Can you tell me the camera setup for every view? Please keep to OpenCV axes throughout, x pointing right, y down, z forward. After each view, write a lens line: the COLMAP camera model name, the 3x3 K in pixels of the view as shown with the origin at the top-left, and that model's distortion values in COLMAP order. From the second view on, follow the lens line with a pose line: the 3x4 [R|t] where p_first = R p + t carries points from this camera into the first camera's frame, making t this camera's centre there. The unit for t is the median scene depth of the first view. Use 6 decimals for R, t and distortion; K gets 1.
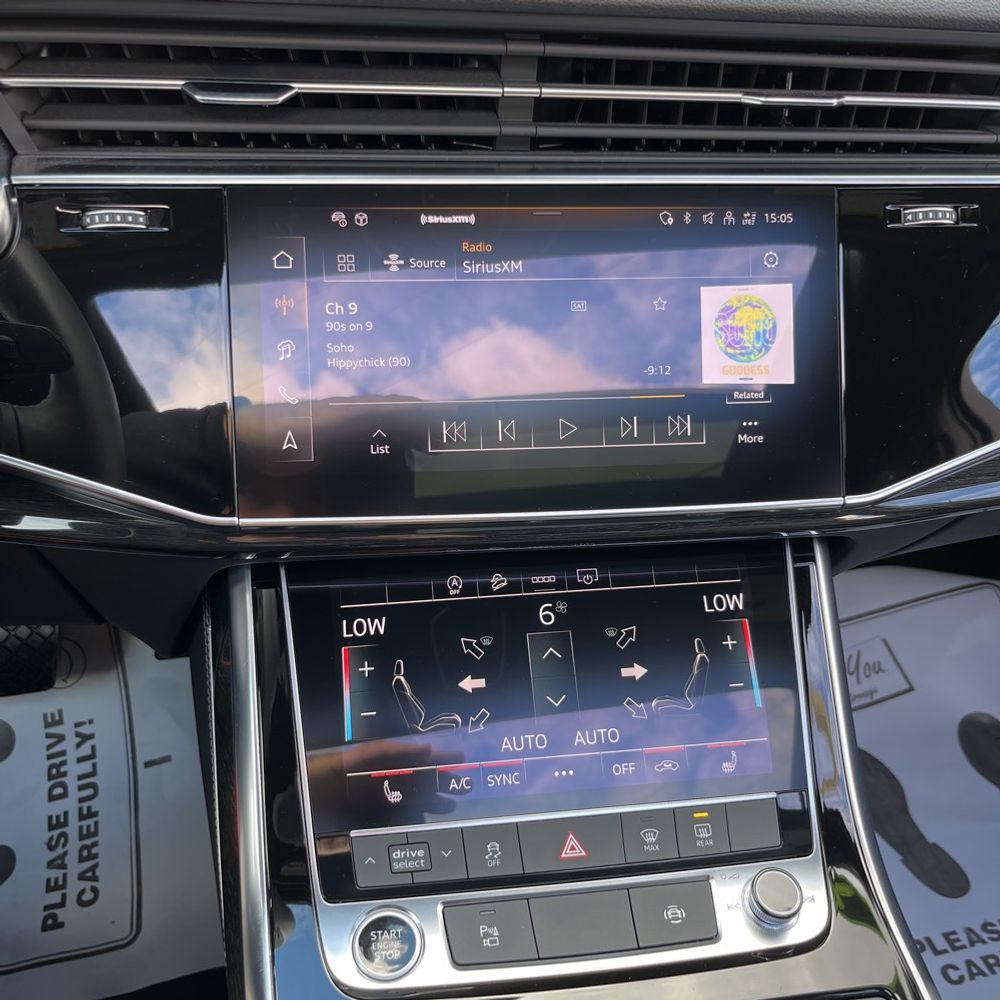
lens RADIAL K [[1025.6, 0, 512.6], [0, 1025.6, 496.0], [0, 0, 1]] dist [0.021785, 0.000000]
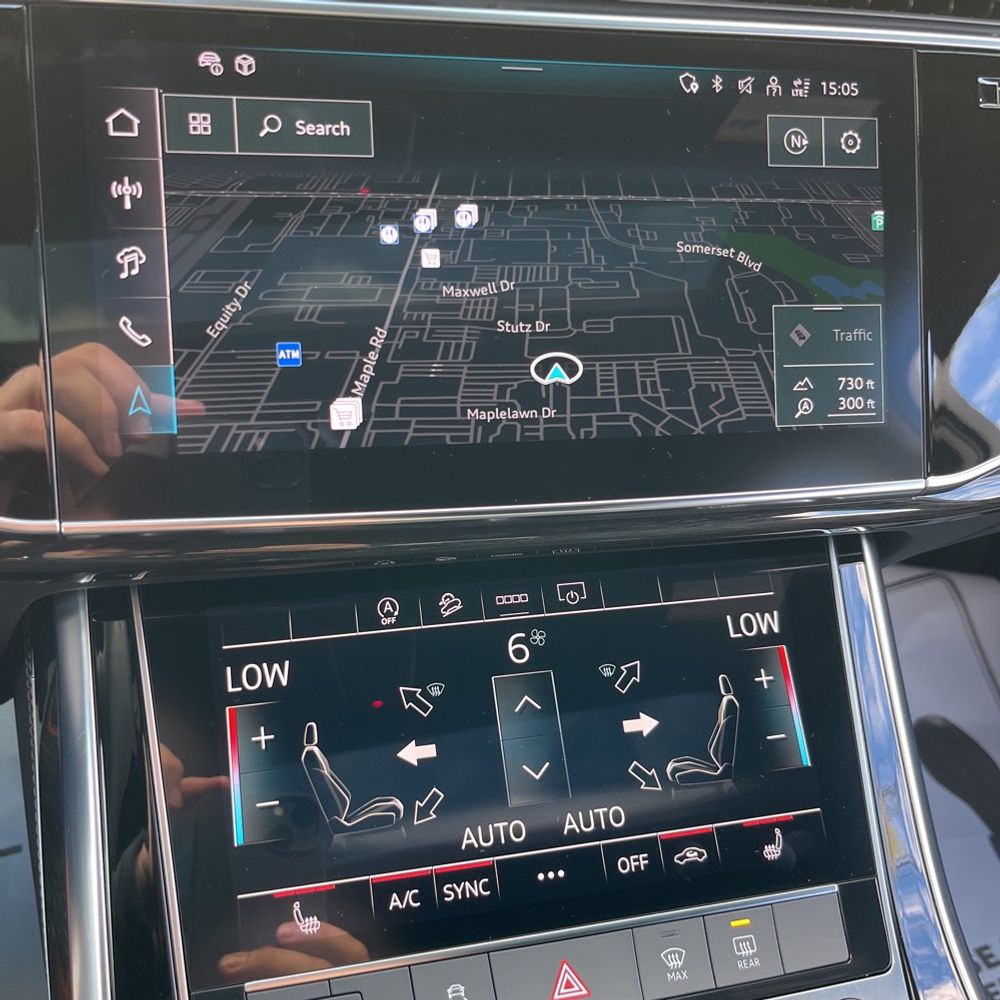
lens RADIAL K [[1025.6, 0, 494.5], [0, 1025.6, 503.6], [0, 0, 1]] dist [0.021785, 0.000000]
pose [[0.994379, -0.015425, 0.104745, -0.057928], [0.013568, 0.999738, 0.018417, 0.001275], [-0.105002, -0.016892, 0.994329, 0.301850]]
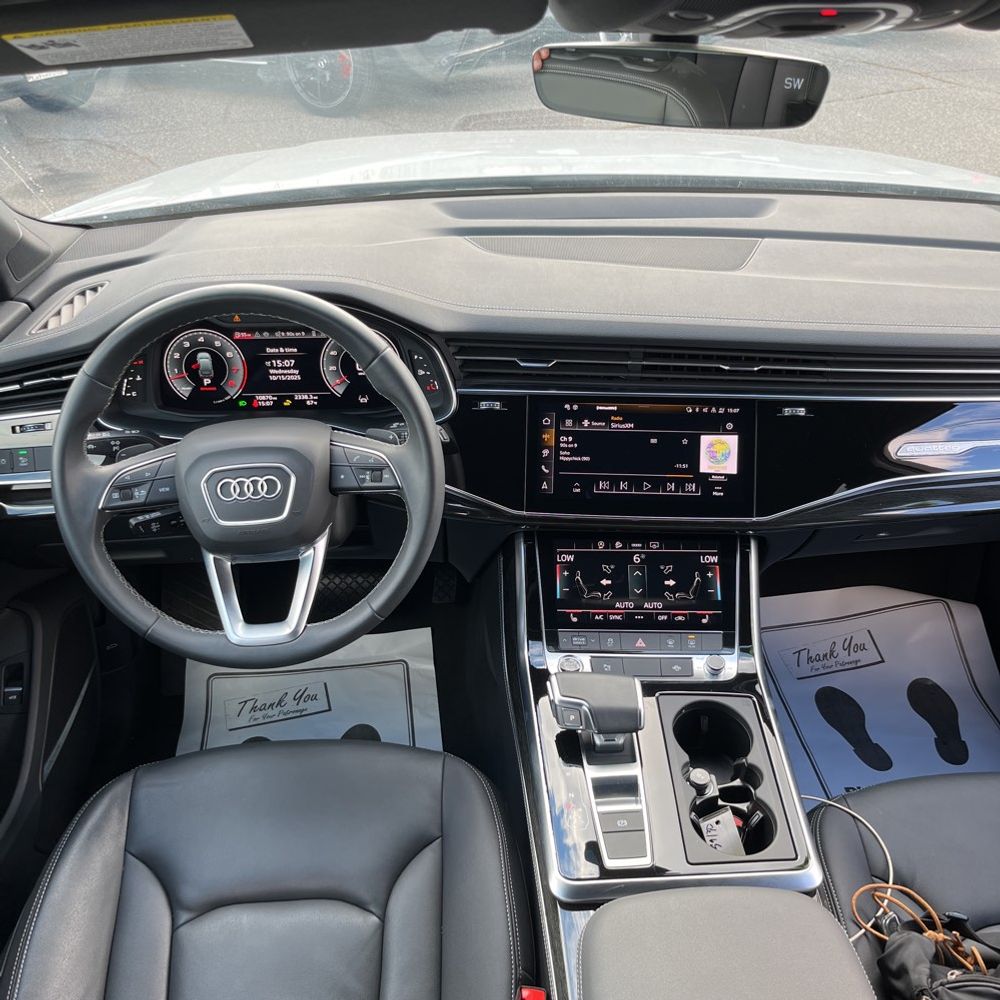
lens RADIAL K [[1025.6, 0, 494.4], [0, 1025.6, 496.7], [0, 0, 1]] dist [0.021785, 0.000000]
pose [[0.985969, 0.052913, -0.158321, 0.082546], [-0.060713, 0.997148, -0.044836, 0.101301], [0.155497, 0.053819, 0.986369, -1.630010]]
